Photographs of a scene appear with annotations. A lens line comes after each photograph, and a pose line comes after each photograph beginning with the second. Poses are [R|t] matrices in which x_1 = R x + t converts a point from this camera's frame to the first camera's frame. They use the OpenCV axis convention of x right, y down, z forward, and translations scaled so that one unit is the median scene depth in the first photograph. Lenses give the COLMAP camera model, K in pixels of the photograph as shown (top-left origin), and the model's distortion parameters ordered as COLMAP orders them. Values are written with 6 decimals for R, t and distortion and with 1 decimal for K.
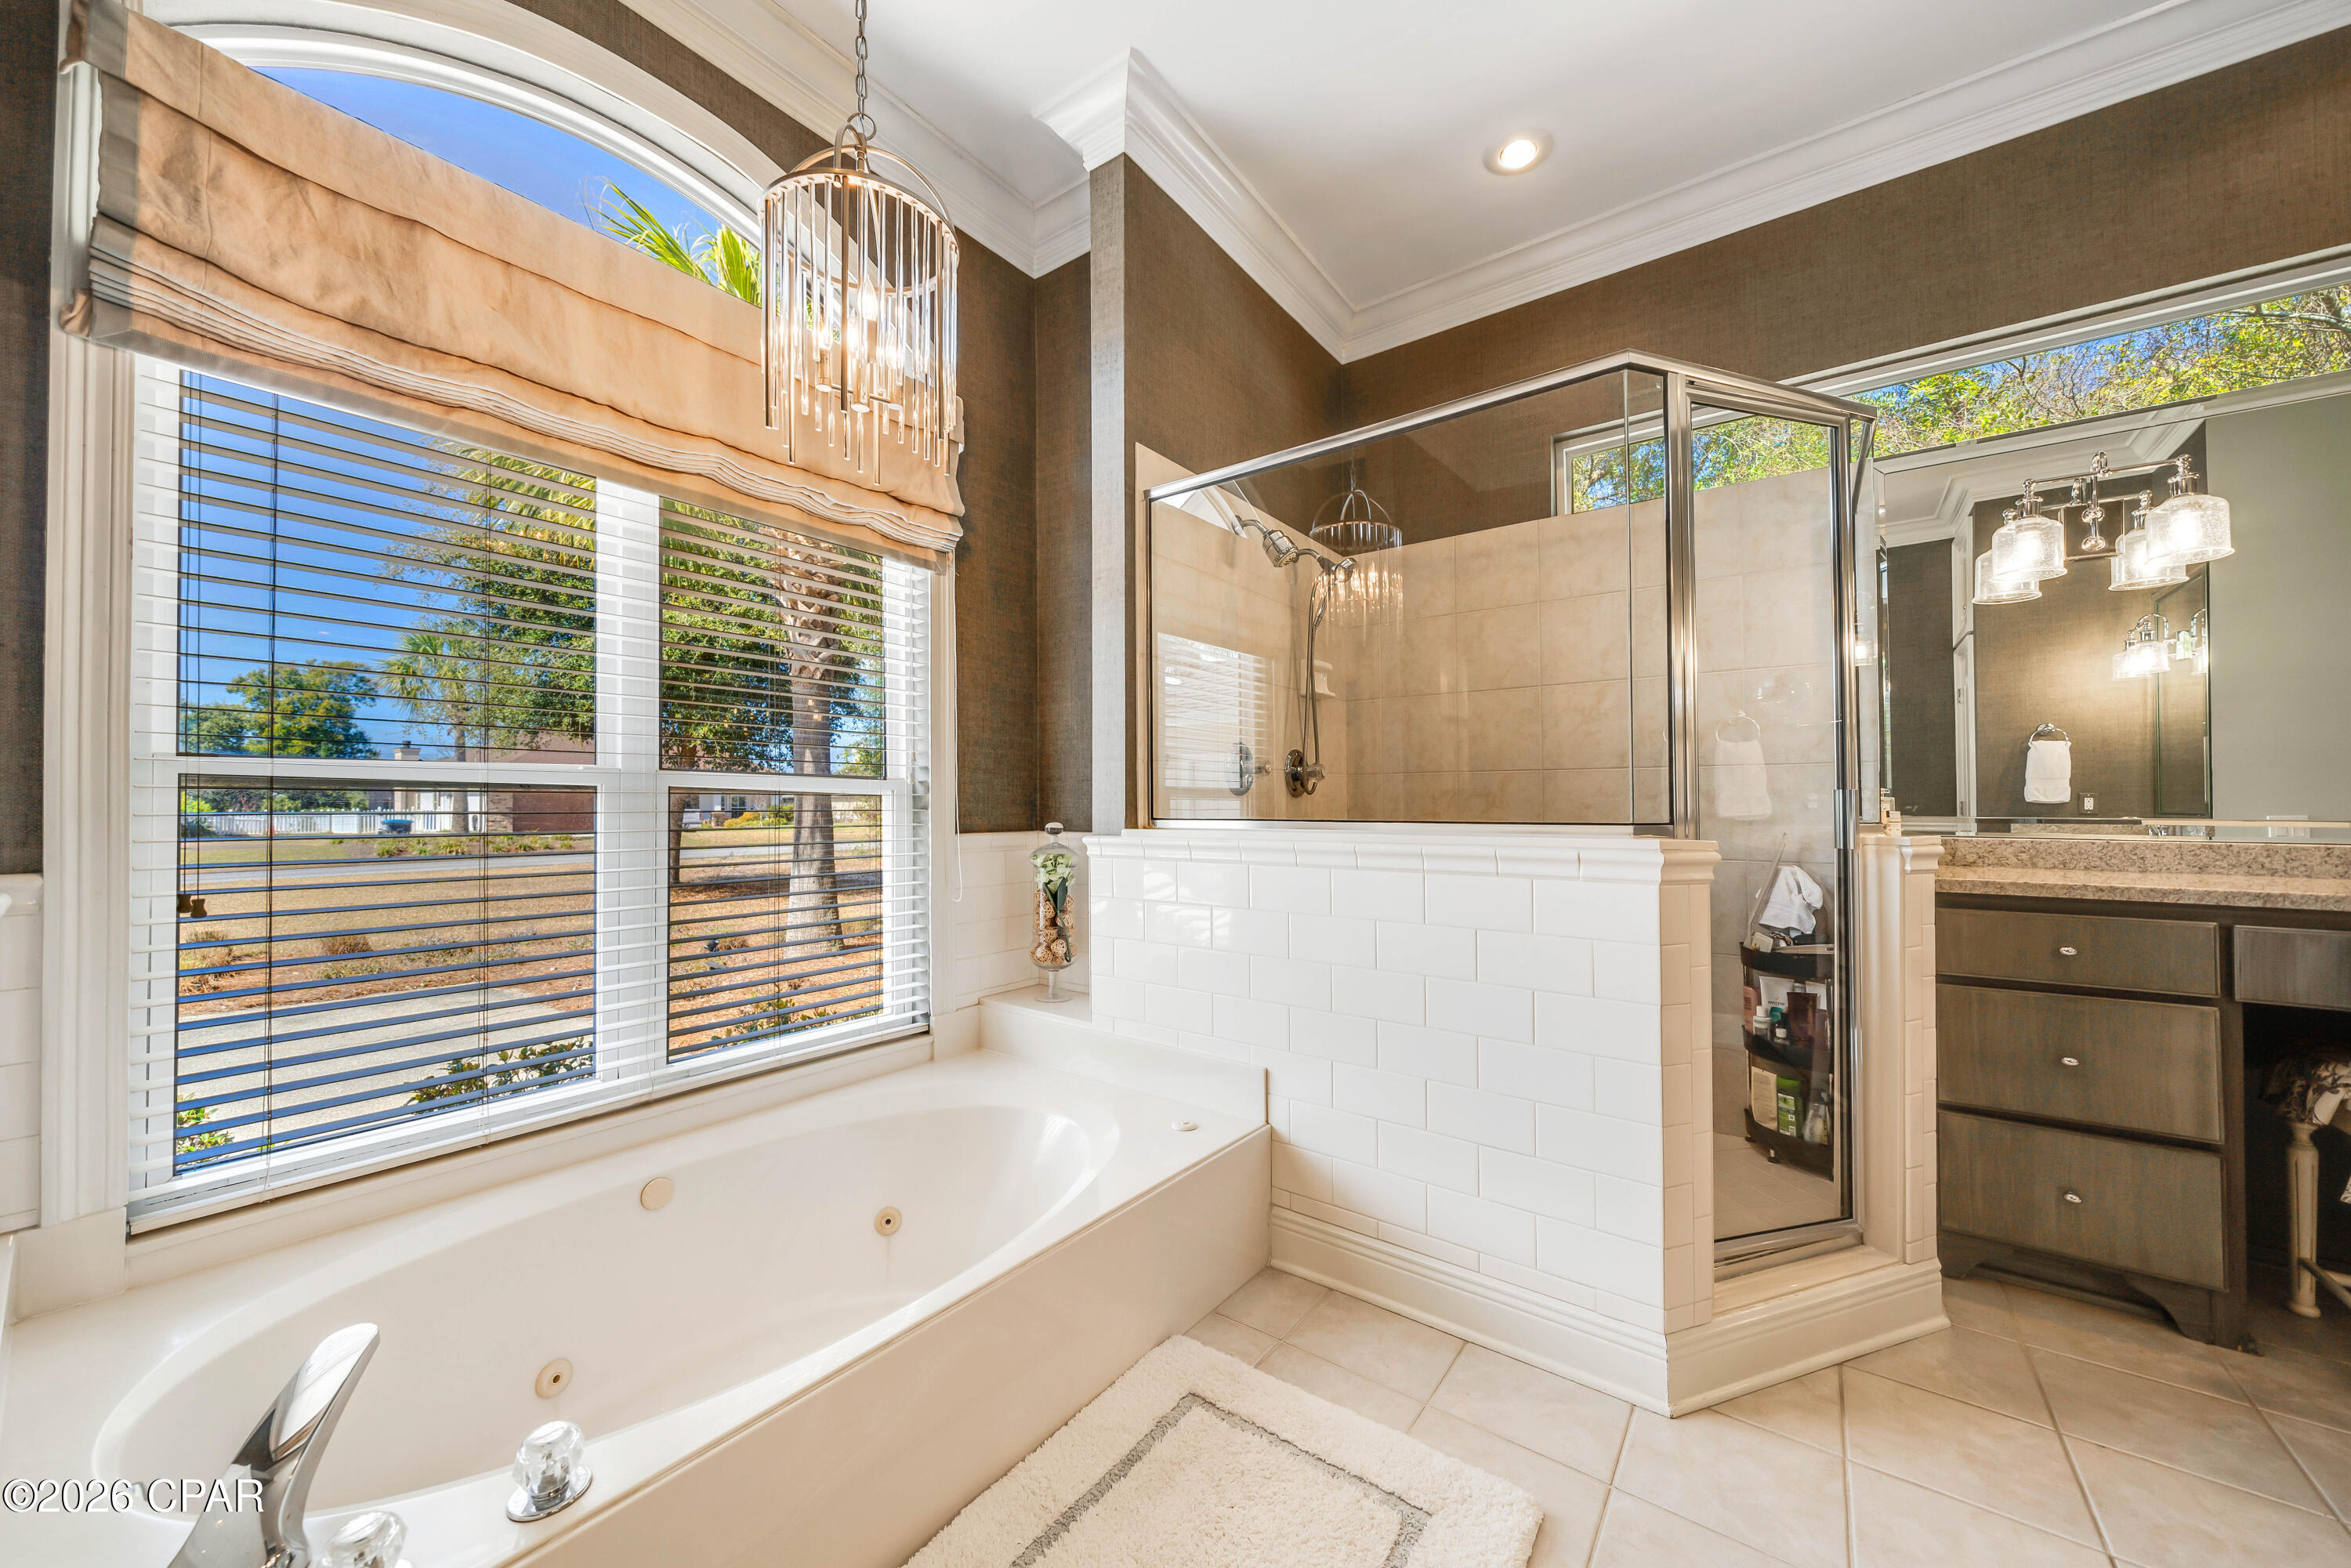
lens RADIAL K [[843.3, 0, 1174.4], [0, 843.3, 787.8], [0, 0, 1]] dist [-0.003303, 0.000180]
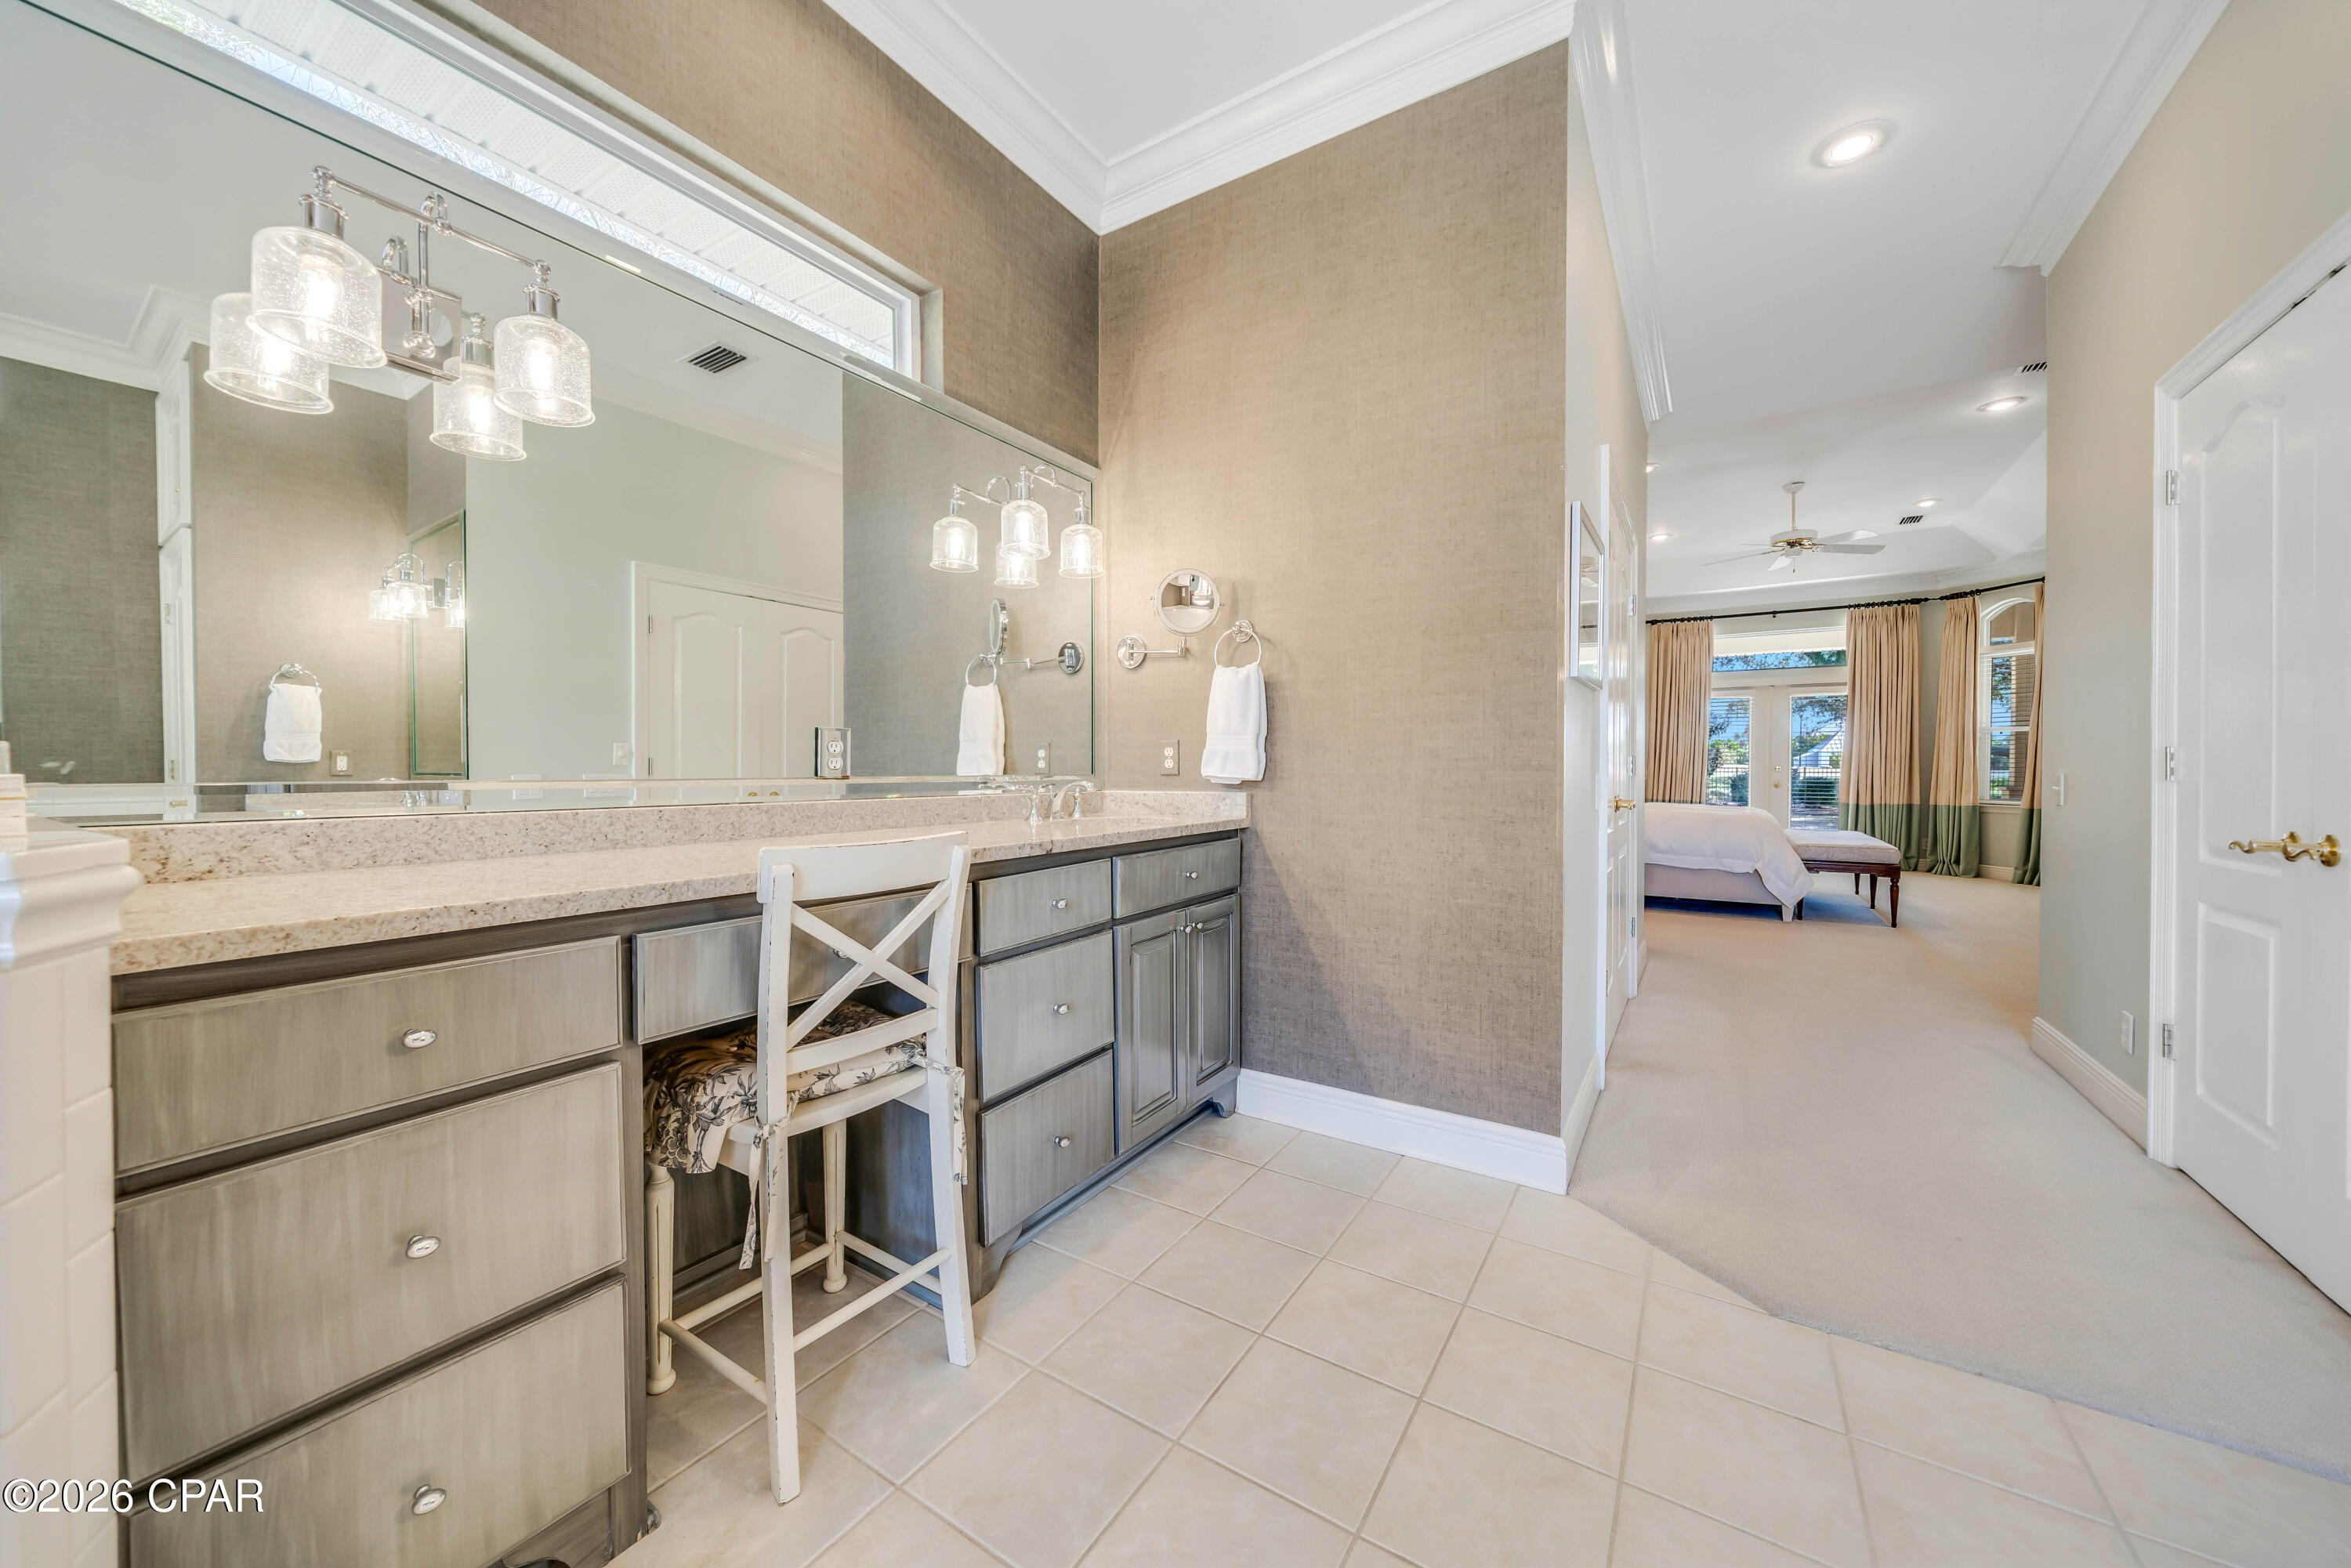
lens RADIAL K [[834.4, 0, 1160.9], [0, 834.4, 781.9], [0, 0, 1]] dist [-0.006259, -0.000234]
pose [[-0.058212, -0.018893, 0.998125, 0.517464], [-0.019260, 0.999656, 0.017799, 0.018116], [-0.998118, -0.018188, -0.058556, 0.563089]]
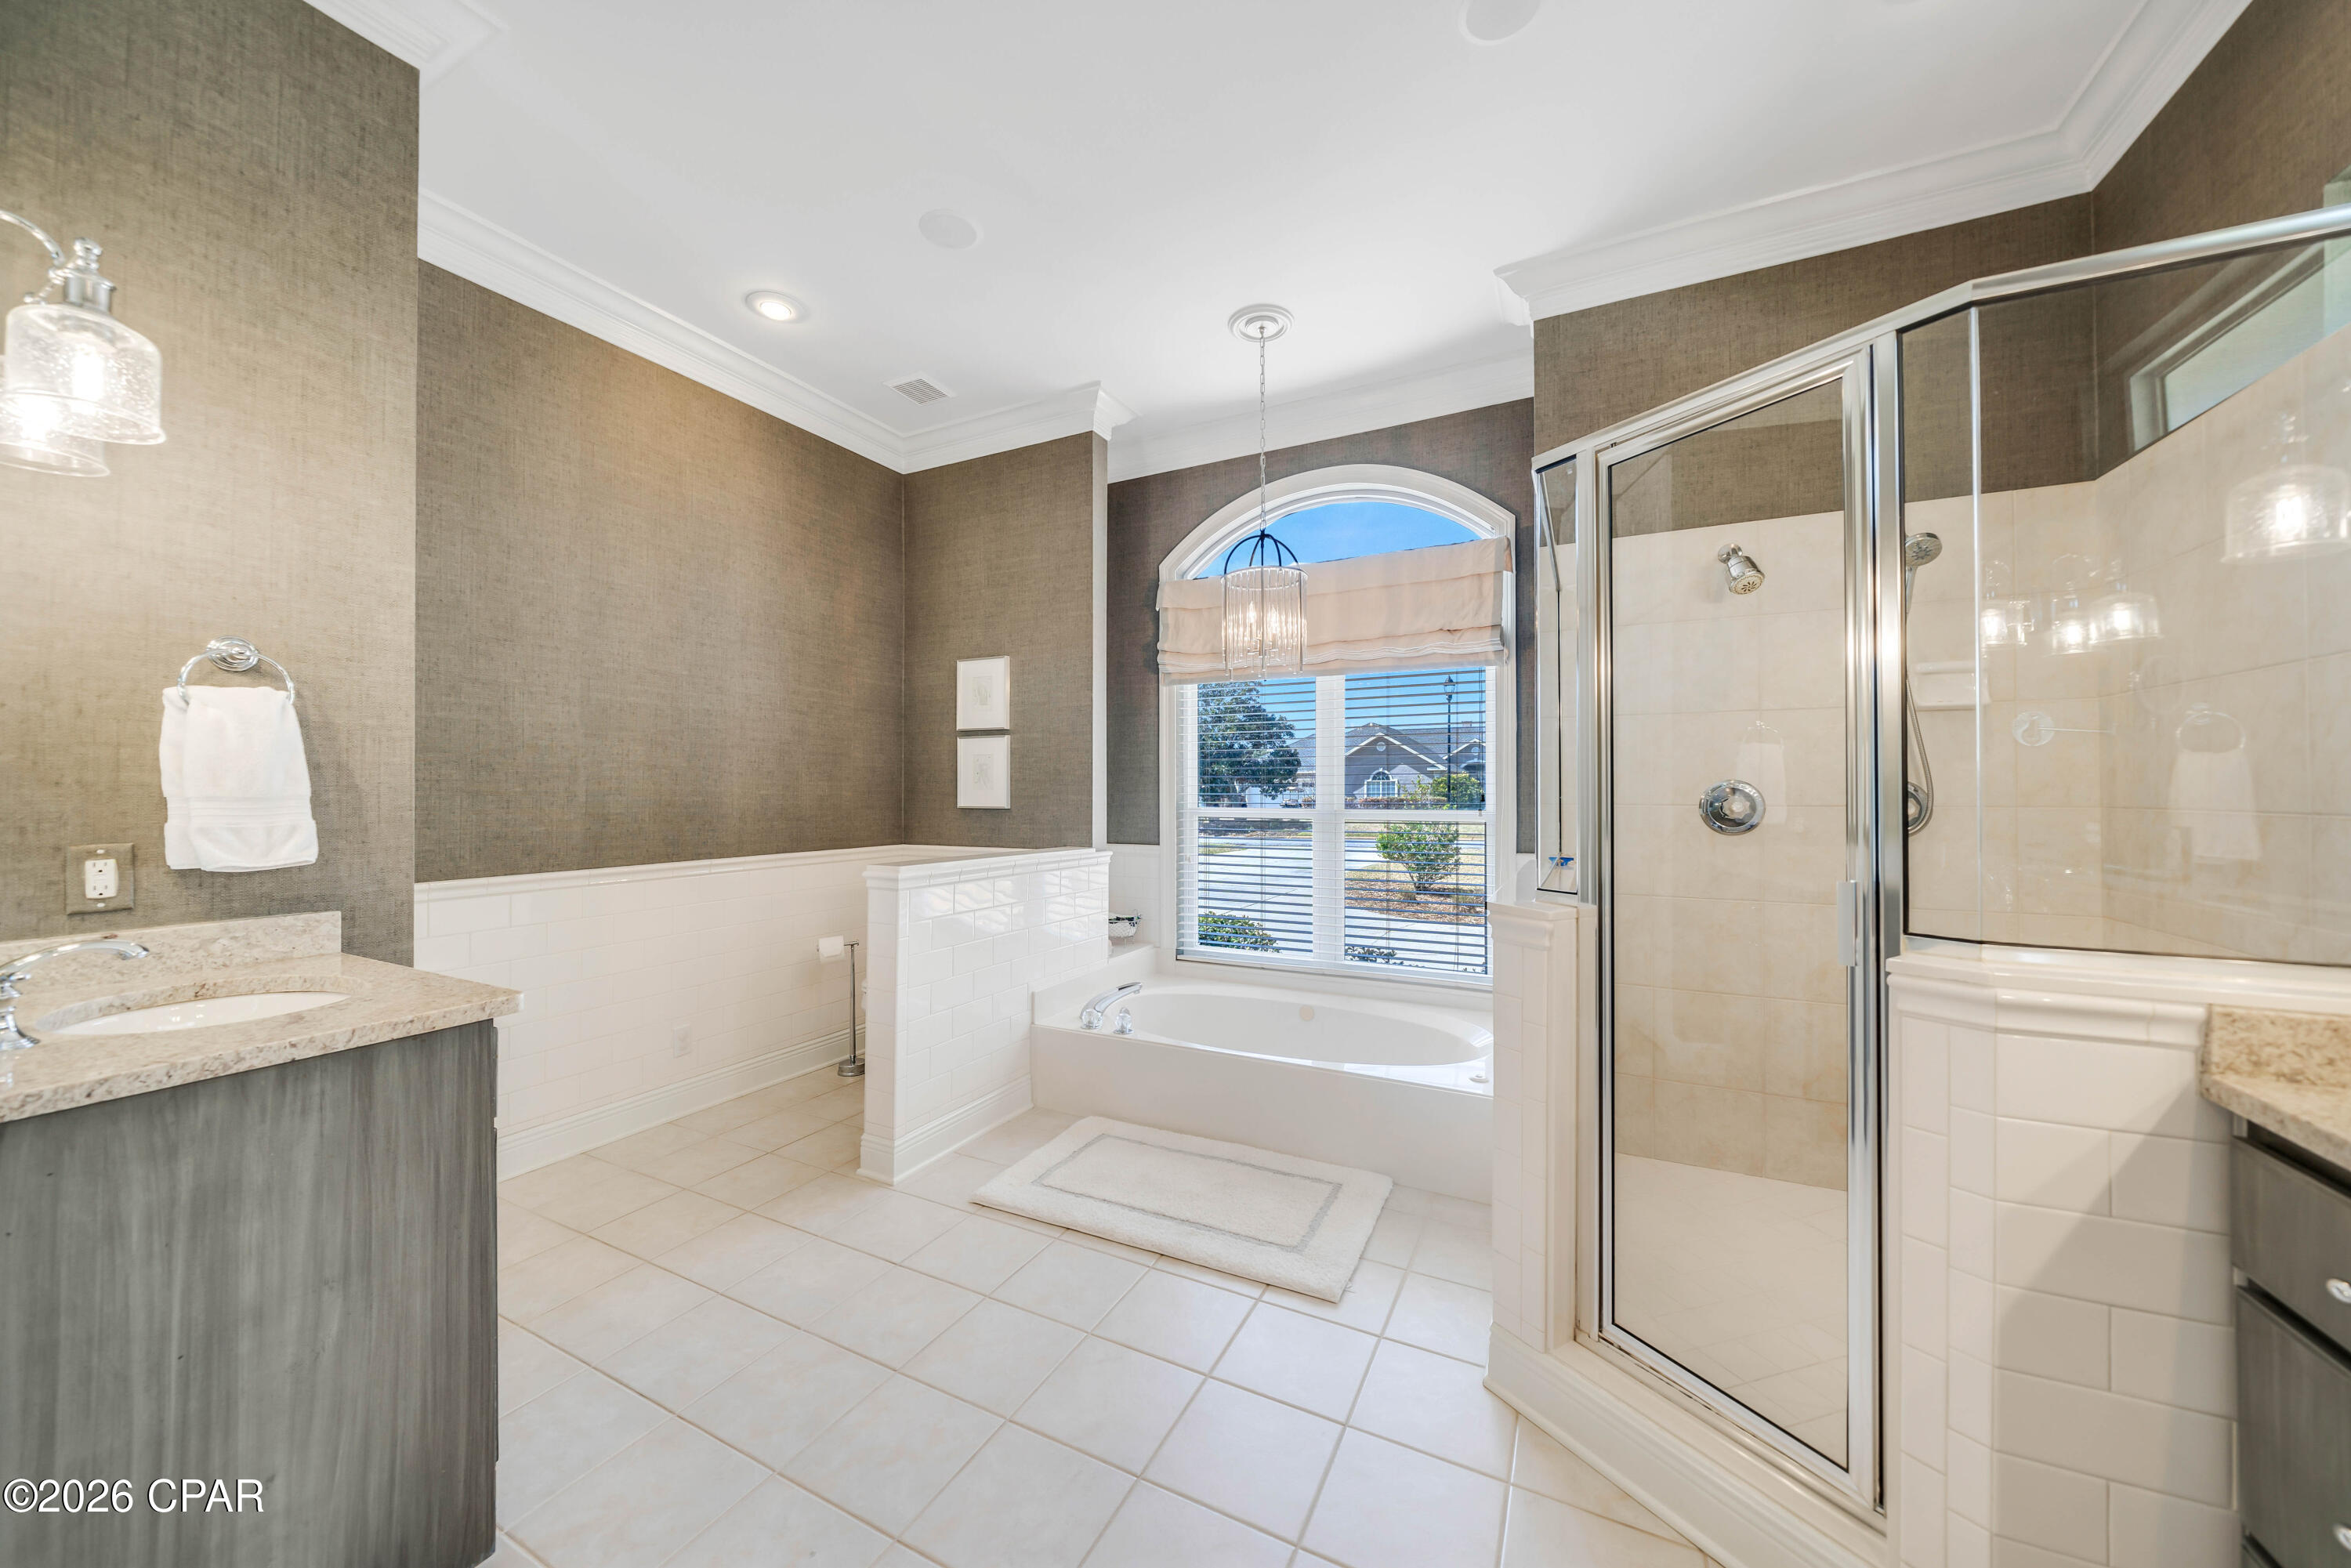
lens RADIAL K [[834.4, 0, 1160.9], [0, 834.4, 781.9], [0, 0, 1]] dist [-0.006259, -0.000234]
pose [[0.161569, -0.012256, -0.986785, 1.370464], [0.025782, 0.999634, -0.008195, -0.089253], [0.986525, -0.024117, 0.161826, 0.303830]]
